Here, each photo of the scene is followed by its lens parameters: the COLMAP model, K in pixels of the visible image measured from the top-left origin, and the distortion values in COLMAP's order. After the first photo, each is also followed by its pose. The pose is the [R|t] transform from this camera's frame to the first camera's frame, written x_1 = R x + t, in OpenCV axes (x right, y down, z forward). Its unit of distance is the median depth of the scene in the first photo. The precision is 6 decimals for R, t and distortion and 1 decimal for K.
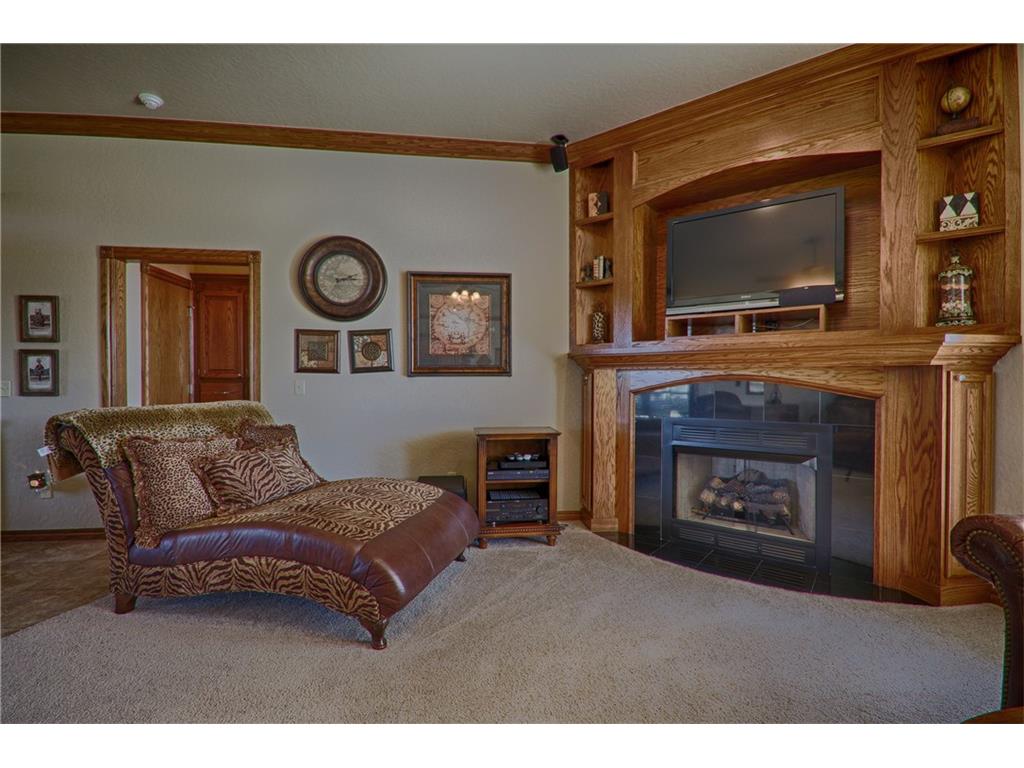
lens RADIAL K [[465.7, 0, 511.9], [0, 465.7, 387.3], [0, 0, 1]] dist [-0.000343, -0.000564]
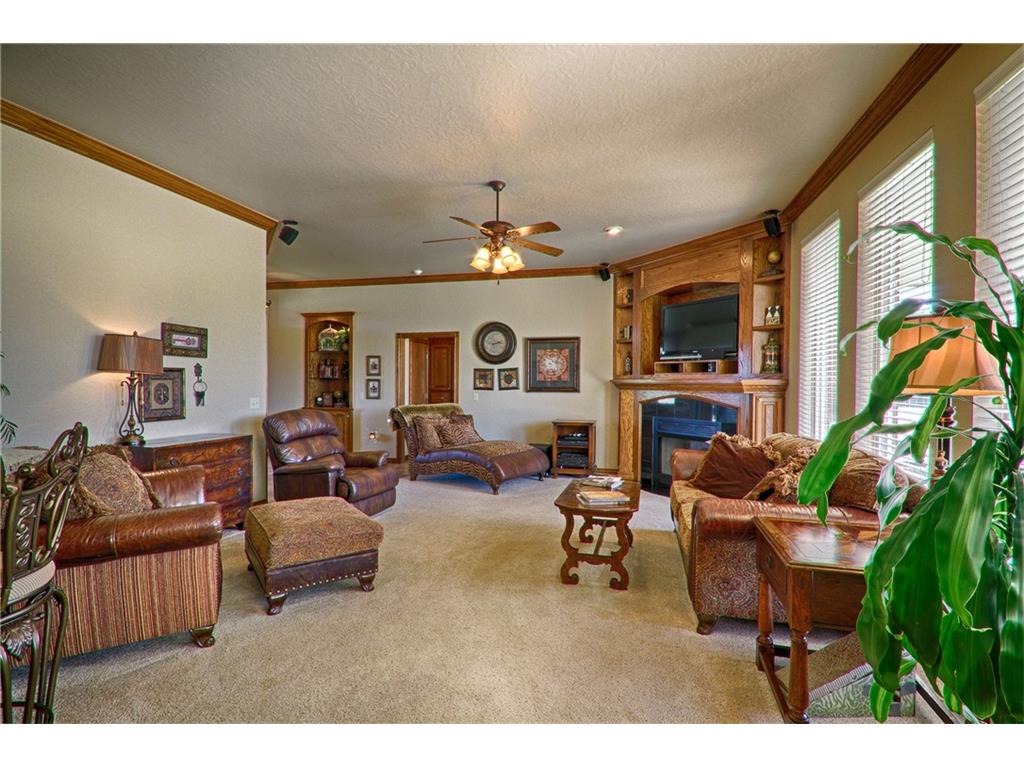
lens RADIAL K [[485.2, 0, 512.0], [0, 485.2, 384.0], [0, 0, 1]] dist [-0.002006, -0.000513]
pose [[0.925666, 0.005542, -0.378301, 0.501741], [-0.009650, 0.999913, -0.008966, -0.039934], [0.378218, 0.011950, 0.925639, -0.919187]]
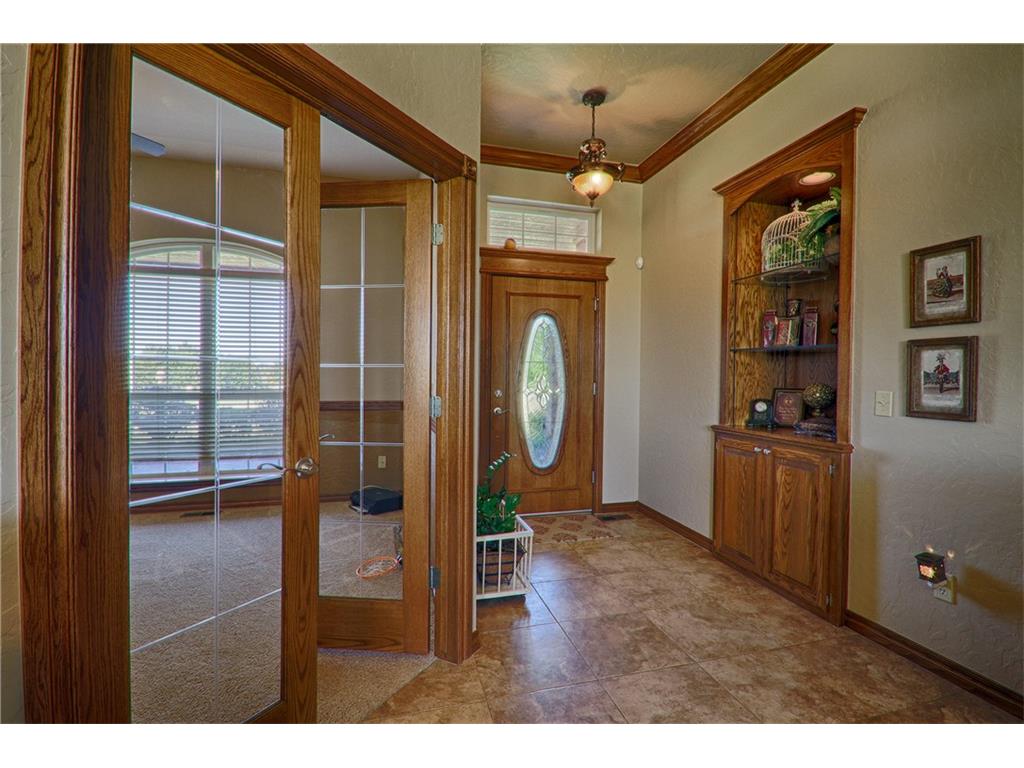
lens RADIAL K [[485.2, 0, 512.0], [0, 485.2, 384.0], [0, 0, 1]] dist [-0.002006, -0.000513]
pose [[0.147682, 0.015299, -0.988917, -0.483031], [-0.023984, 0.999642, 0.011883, -0.018605], [0.988744, 0.021963, 0.147996, 0.374550]]
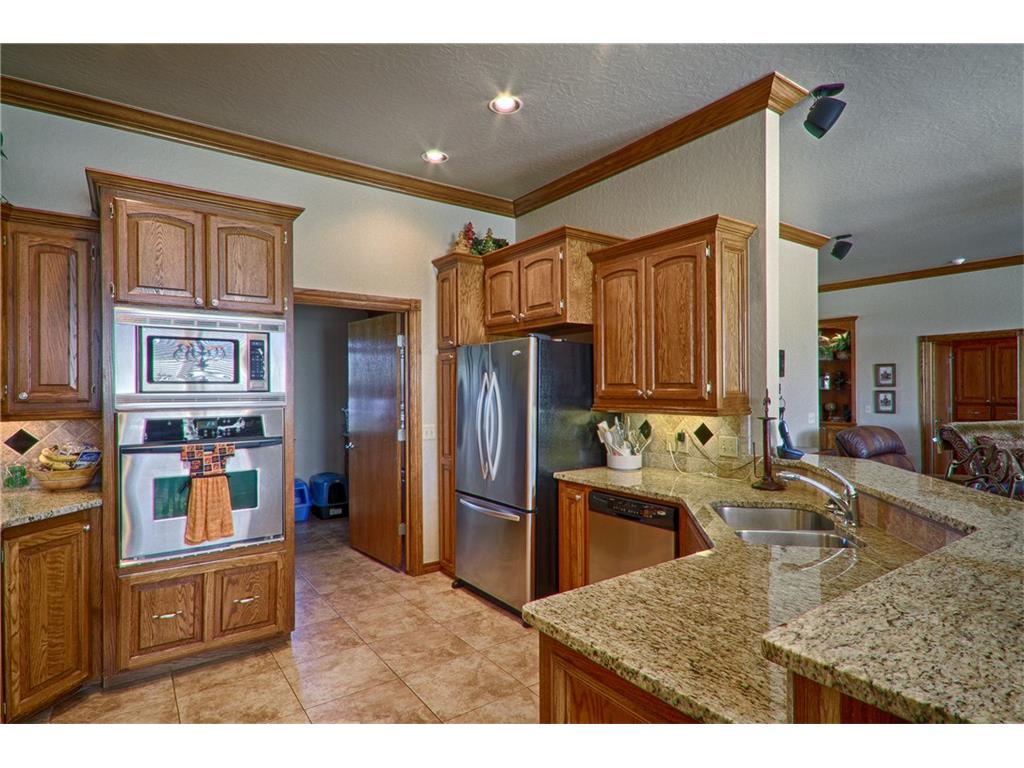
lens RADIAL K [[549.7, 0, 515.1], [0, 549.7, 388.5], [0, 0, 1]] dist [0.003663, 0.001049]
pose [[0.477360, -0.006798, -0.878682, 0.299201], [-0.000834, 0.999966, -0.008190, -0.065644], [0.878708, 0.004642, 0.477338, -1.478972]]
